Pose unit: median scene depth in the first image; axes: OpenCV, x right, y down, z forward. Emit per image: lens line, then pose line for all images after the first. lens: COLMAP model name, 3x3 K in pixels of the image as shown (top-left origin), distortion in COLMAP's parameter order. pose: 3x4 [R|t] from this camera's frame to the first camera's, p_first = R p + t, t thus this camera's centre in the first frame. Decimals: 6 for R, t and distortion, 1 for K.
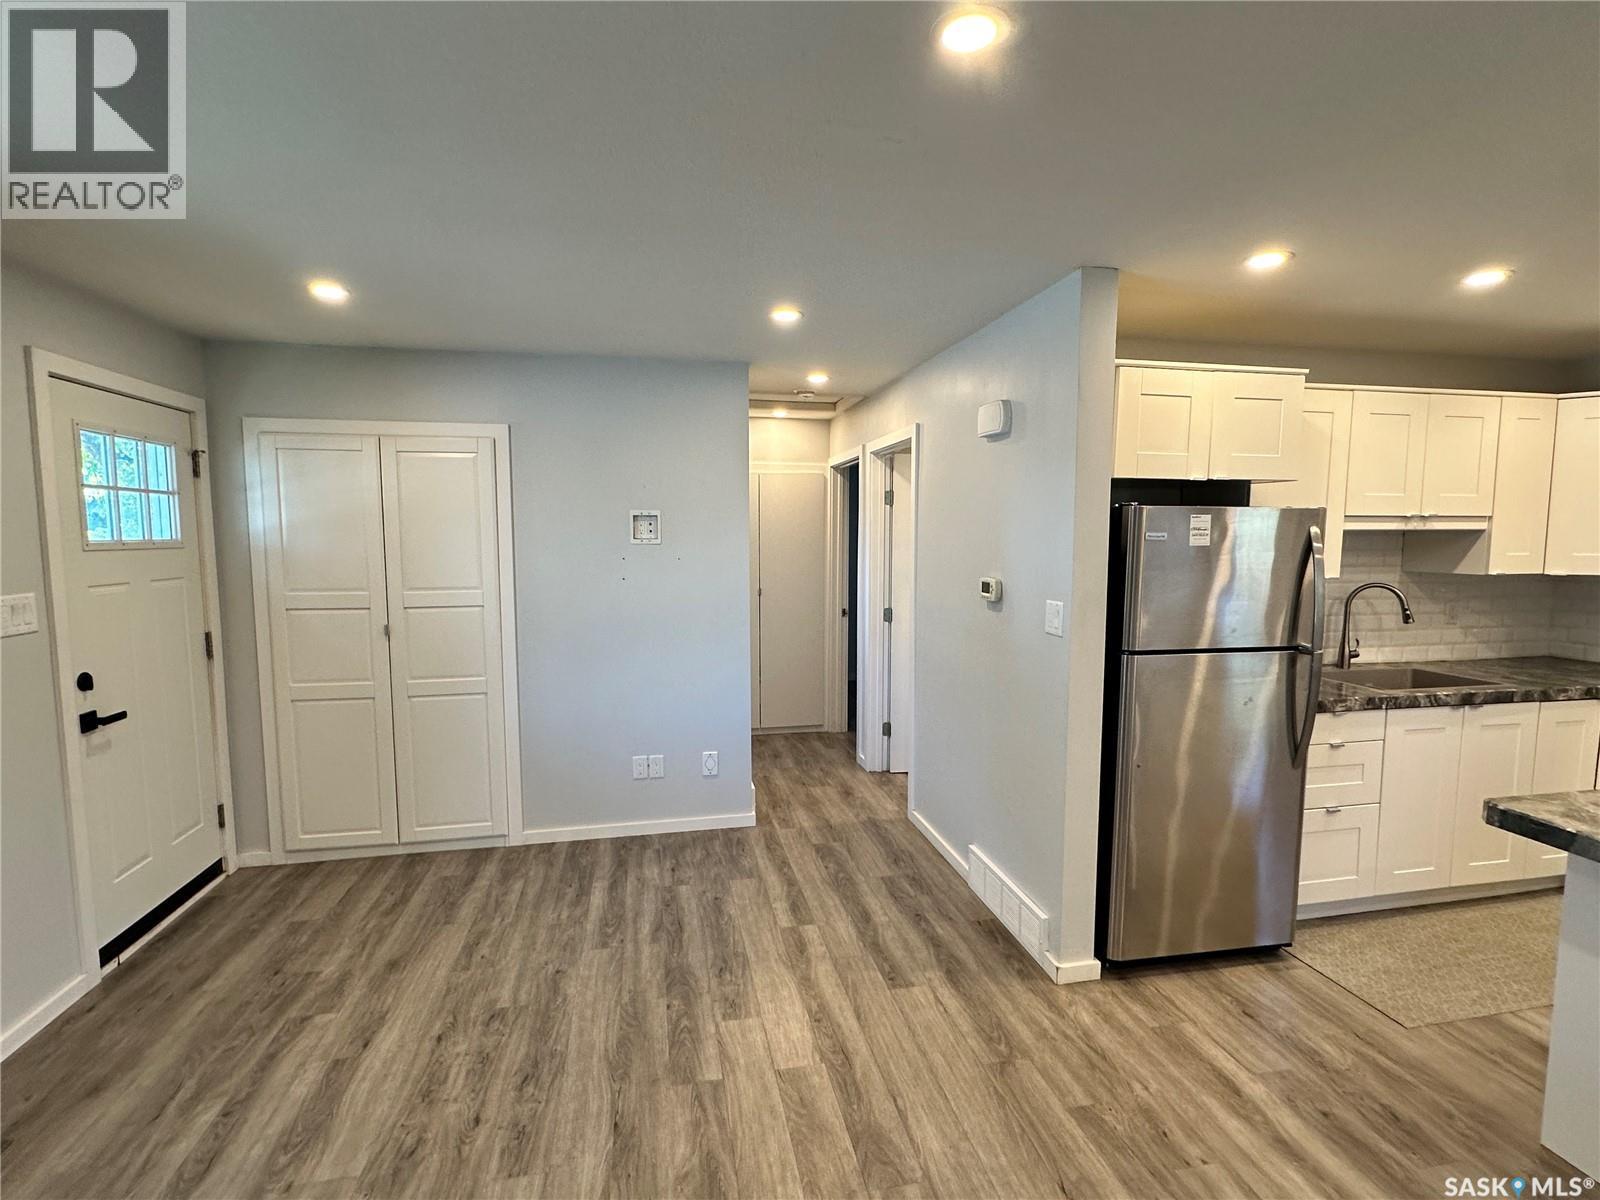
lens RADIAL K [[753.4, 0, 799.2], [0, 753.4, 602.7], [0, 0, 1]] dist [-0.003081, 0.000508]
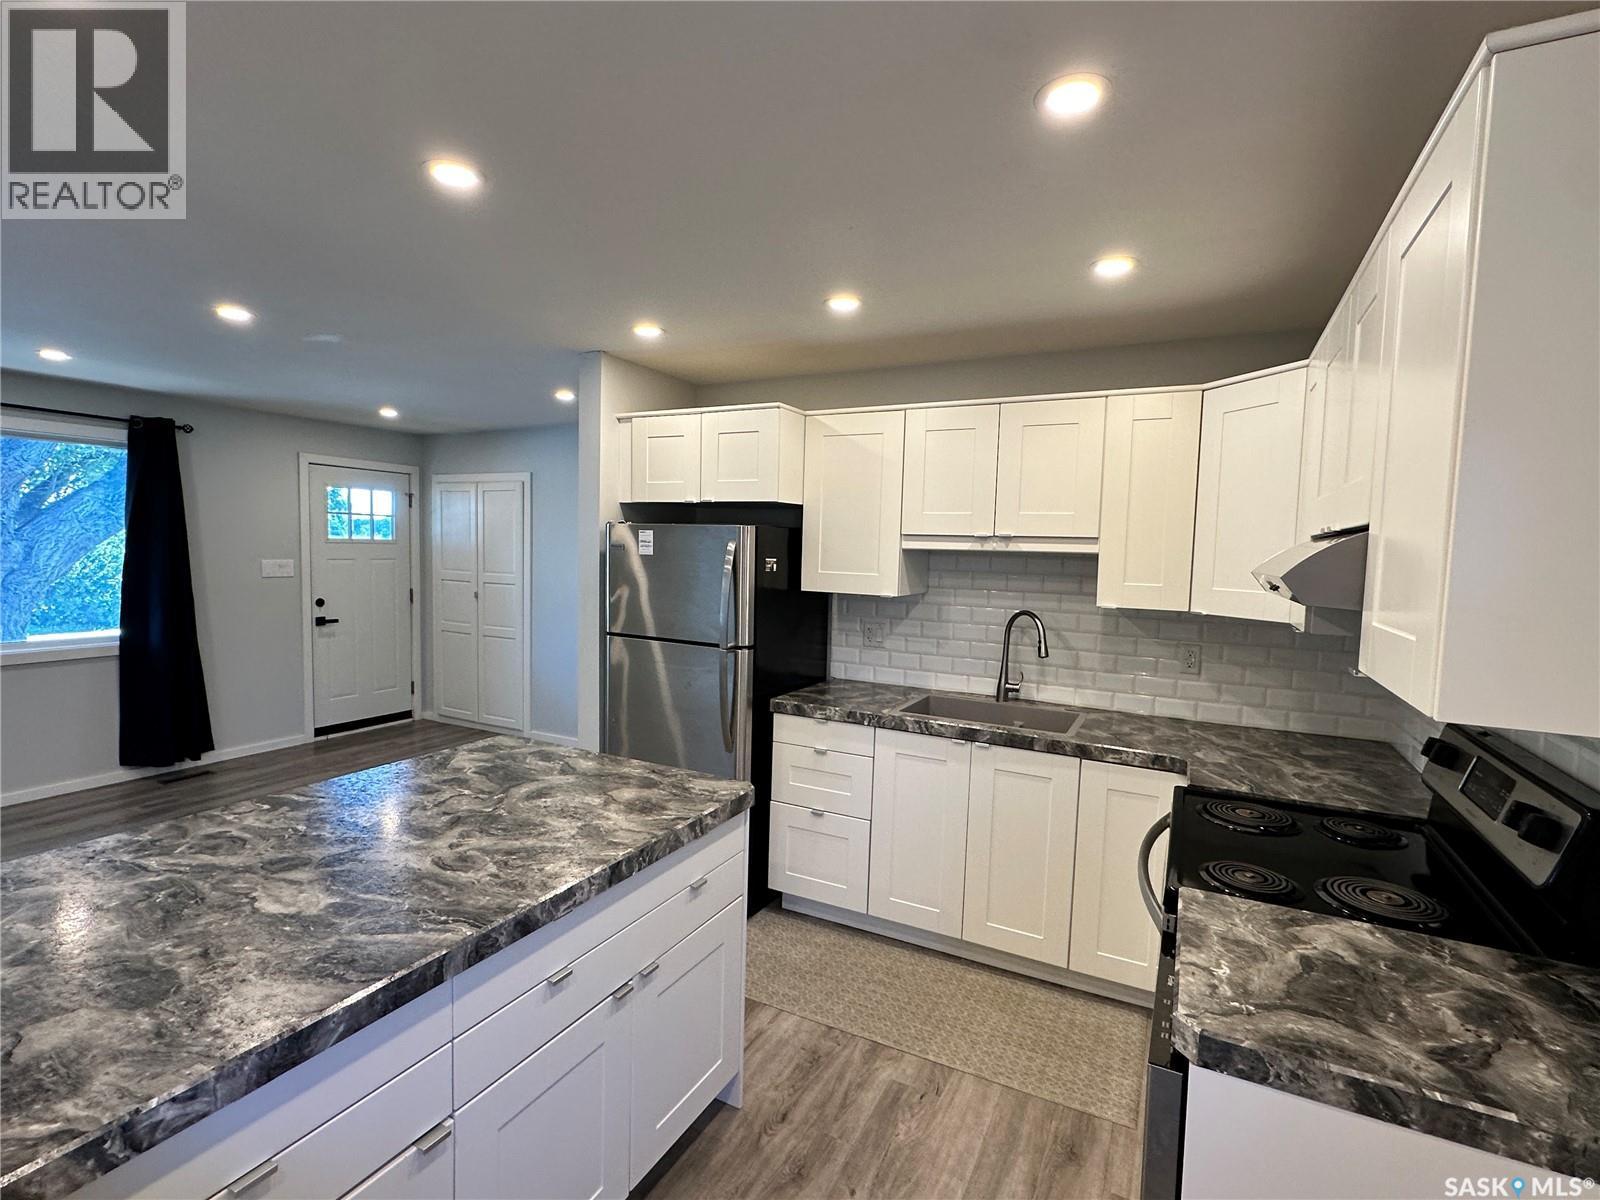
lens RADIAL K [[753.4, 0, 799.2], [0, 753.4, 602.7], [0, 0, 1]] dist [-0.003081, 0.000508]
pose [[0.776187, 0.068794, -0.626738, 1.332895], [-0.085014, 0.996371, 0.004081, -0.018894], [0.624744, 0.050114, 0.779219, 0.149784]]
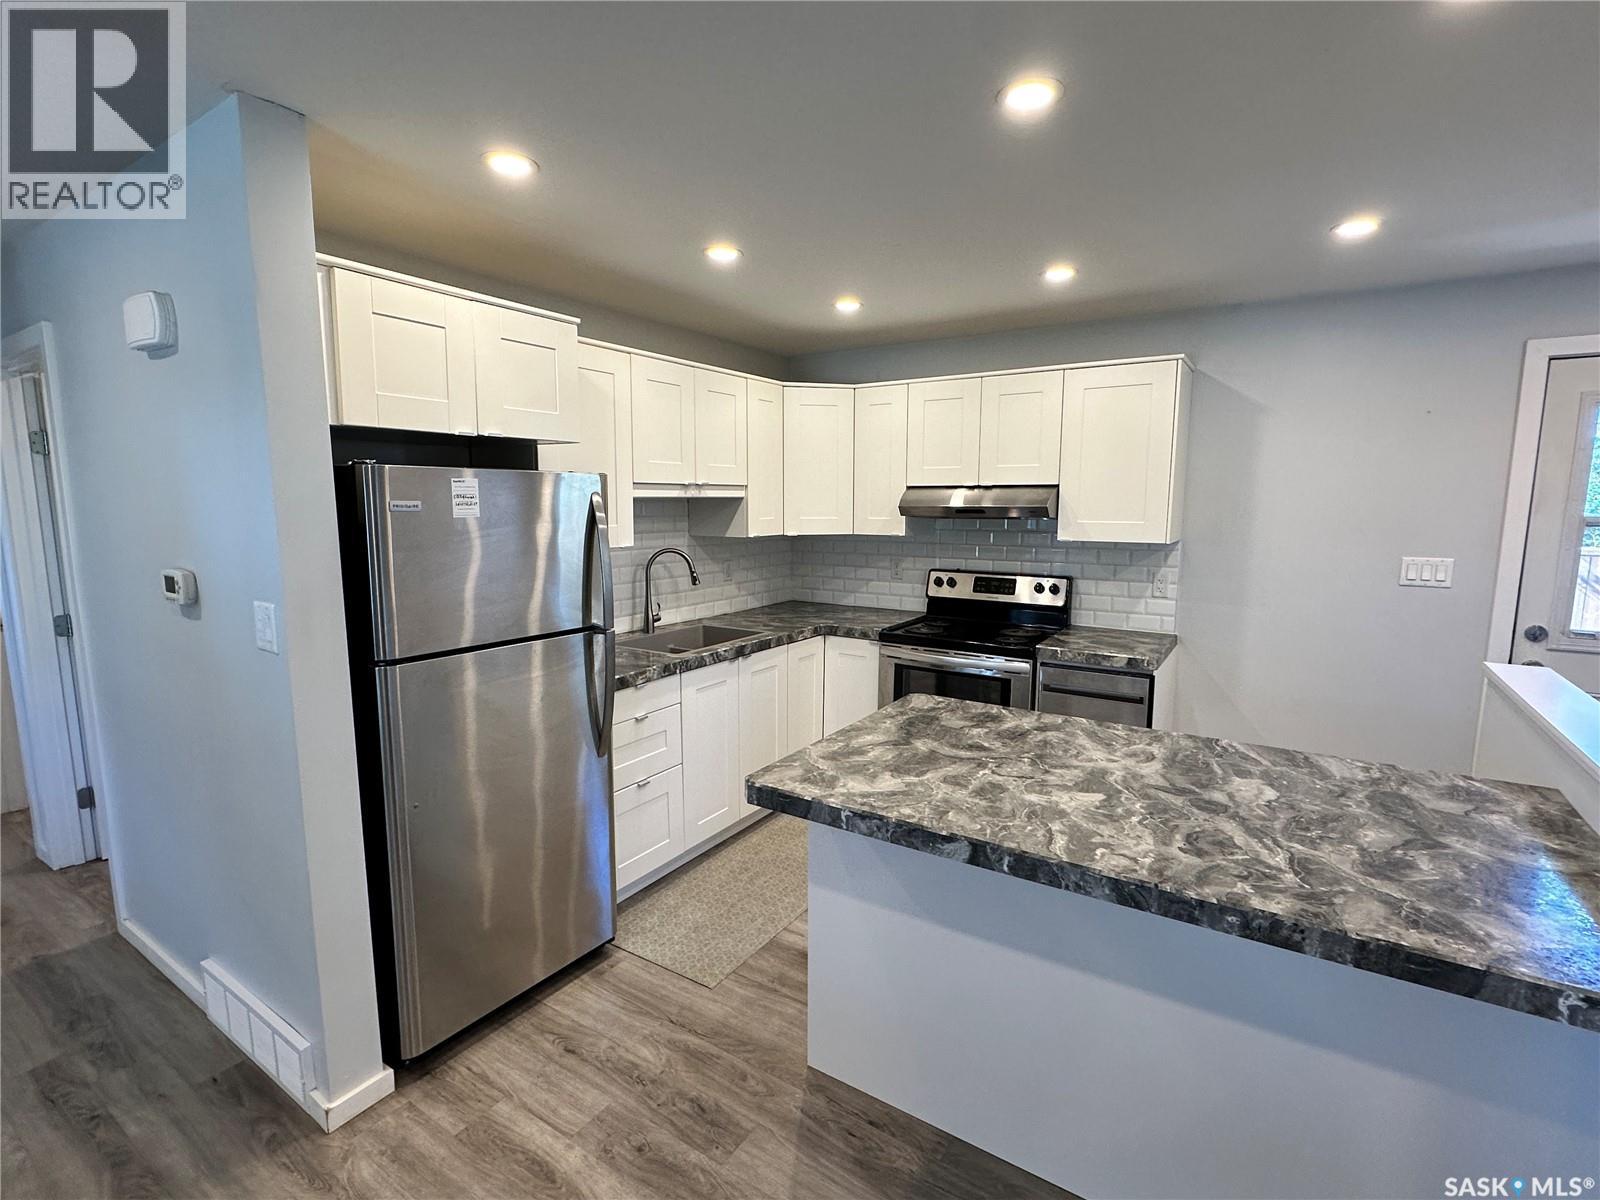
lens RADIAL K [[753.4, 0, 799.2], [0, 753.4, 602.7], [0, 0, 1]] dist [-0.003081, 0.000508]
pose [[0.703041, -0.095315, 0.704733, 0.180813], [0.061414, 0.995413, 0.073363, -0.019779], [-0.708493, -0.008296, 0.705669, 0.161300]]
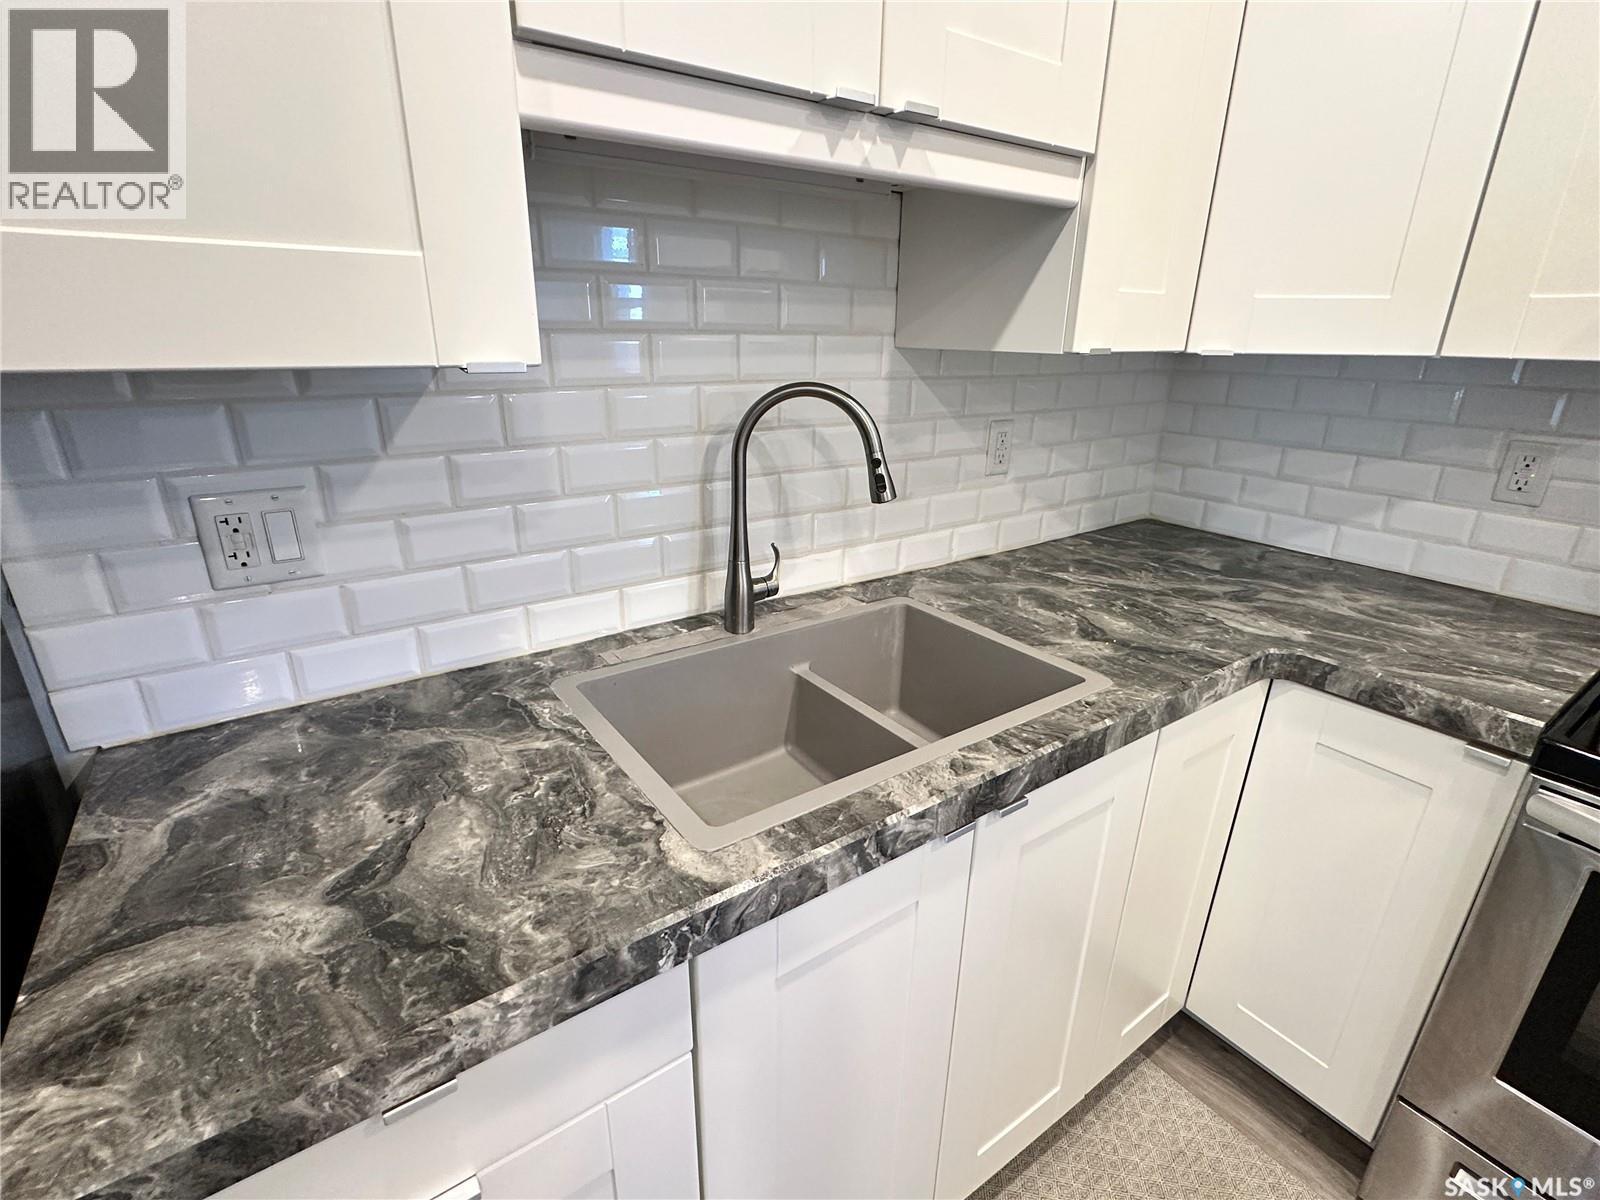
lens RADIAL K [[753.4, 0, 799.2], [0, 753.4, 602.7], [0, 0, 1]] dist [-0.003081, 0.000508]
pose [[0.916700, -0.125301, 0.379420, 0.744598], [0.022854, 0.964447, 0.263286, -0.023677], [-0.398921, -0.232683, 0.886973, 0.812816]]
